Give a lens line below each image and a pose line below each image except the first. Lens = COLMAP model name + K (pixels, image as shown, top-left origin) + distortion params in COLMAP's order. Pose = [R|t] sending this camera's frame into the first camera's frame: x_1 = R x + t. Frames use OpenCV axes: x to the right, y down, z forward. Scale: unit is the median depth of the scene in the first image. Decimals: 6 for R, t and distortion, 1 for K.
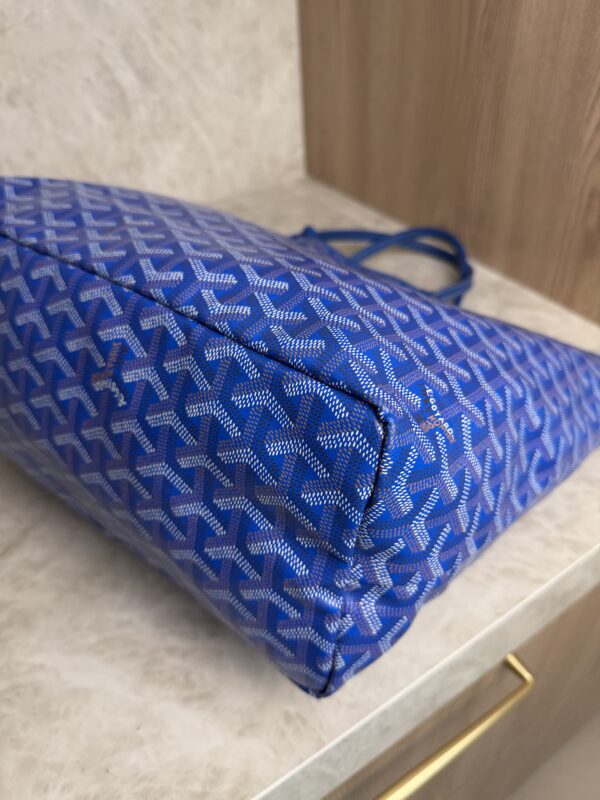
lens RADIAL K [[585.1, 0, 302.0], [0, 585.1, 385.7], [0, 0, 1]] dist [-0.040533, 0.004341]
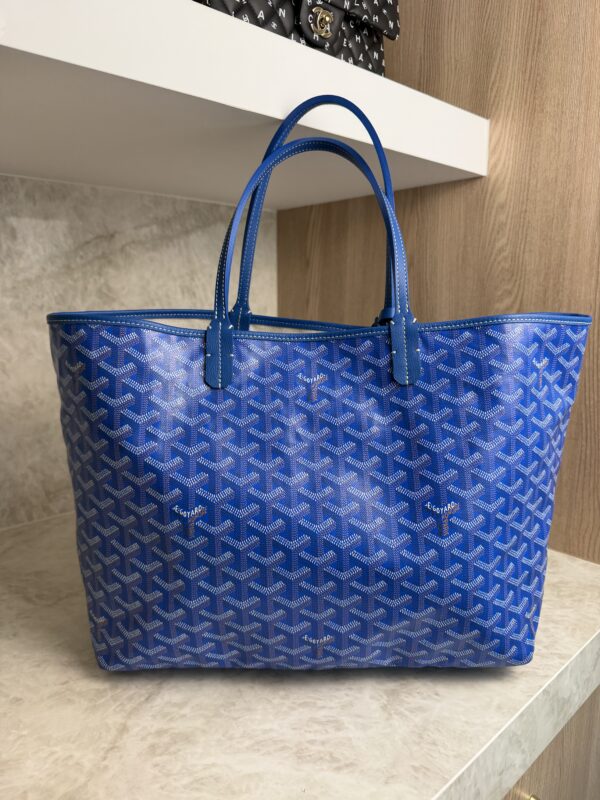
lens RADIAL K [[562.1, 0, 303.9], [0, 562.1, 401.3], [0, 0, 1]] dist [-0.013500, -0.007942]
pose [[0.981755, 0.019575, 0.189140, -0.445878], [0.077032, 0.868467, -0.489725, 0.362405], [-0.173848, 0.495360, 0.851114, -0.407018]]
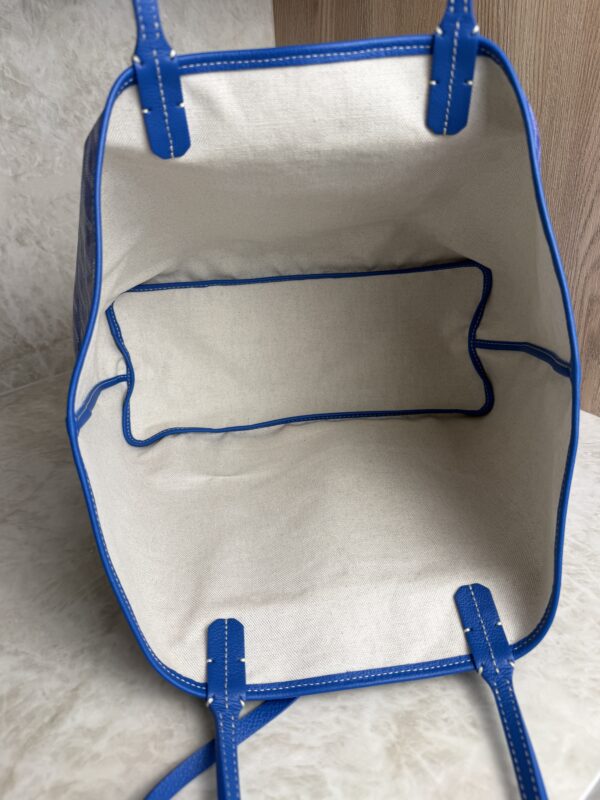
lens RADIAL K [[567.3, 0, 300.8], [0, 567.3, 393.7], [0, 0, 1]] dist [-0.024086, 0.001991]
pose [[0.994564, -0.058541, 0.086111, -0.196863], [0.073540, 0.980381, -0.182879, -0.012514], [-0.073716, 0.188217, 0.979357, 0.054801]]
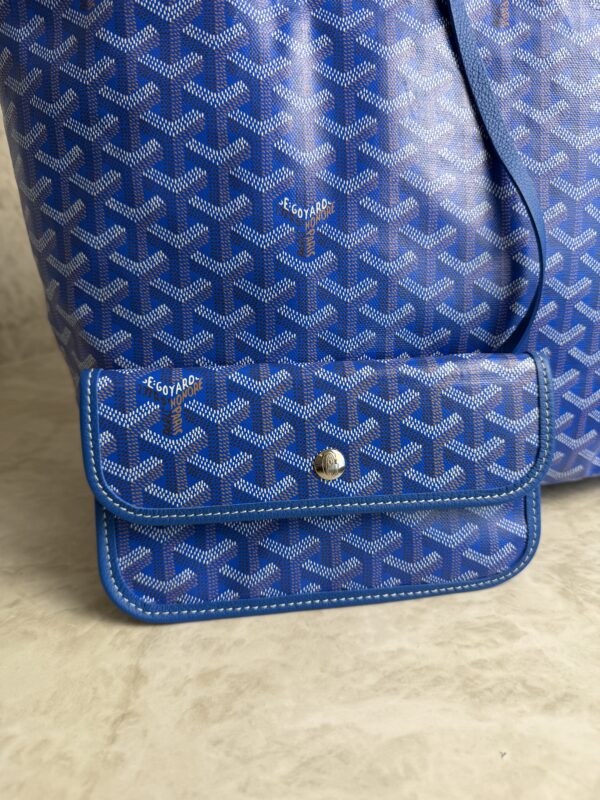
lens RADIAL K [[582.9, 0, 300.3], [0, 582.9, 391.6], [0, 0, 1]] dist [-0.041195, 0.004086]
pose [[0.955710, -0.069588, 0.285965, -0.568218], [0.161322, 0.936537, -0.311244, 0.287669], [-0.246158, 0.343592, 0.906284, 0.238726]]
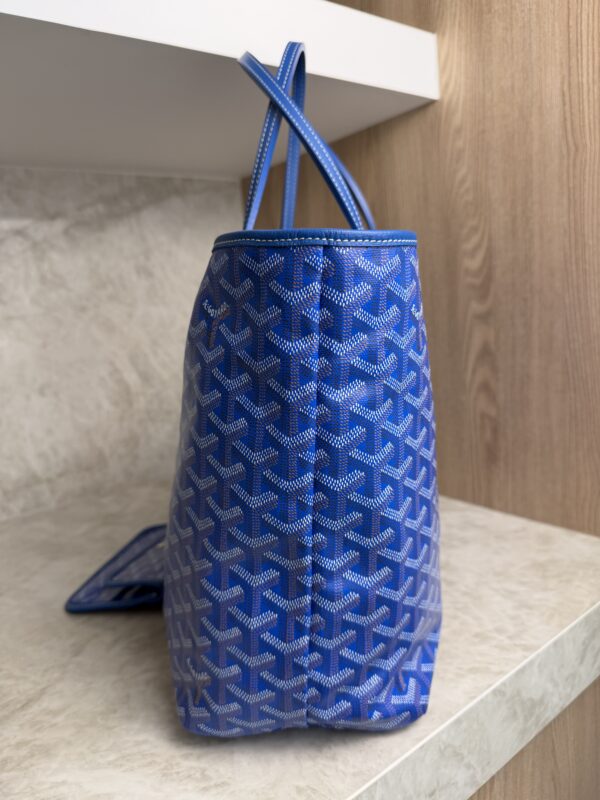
lens RADIAL K [[572.6, 0, 297.8], [0, 572.6, 400.9], [0, 0, 1]] dist [-0.025148, -0.003519]
pose [[0.995188, -0.051725, 0.083214, -0.063734], [0.086578, 0.861874, -0.499677, 0.385739], [-0.045874, 0.504478, 0.862205, -0.238558]]
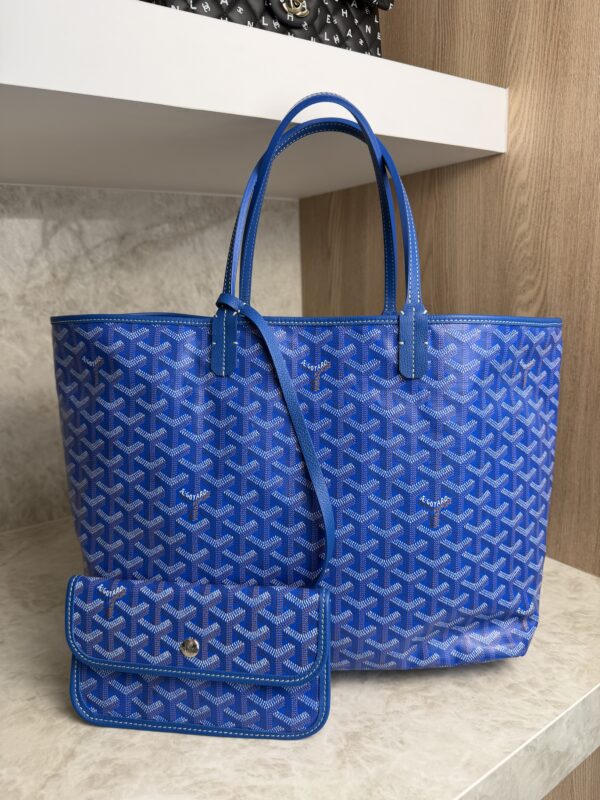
lens RADIAL K [[561.7, 0, 300.0], [0, 561.7, 400.0], [0, 0, 1]] dist [-0.013054, -0.006684]
pose [[0.999056, 0.007377, 0.042805, -0.160987], [0.013337, 0.885768, -0.463936, 0.246495], [-0.041338, 0.464069, 0.884834, -0.399638]]
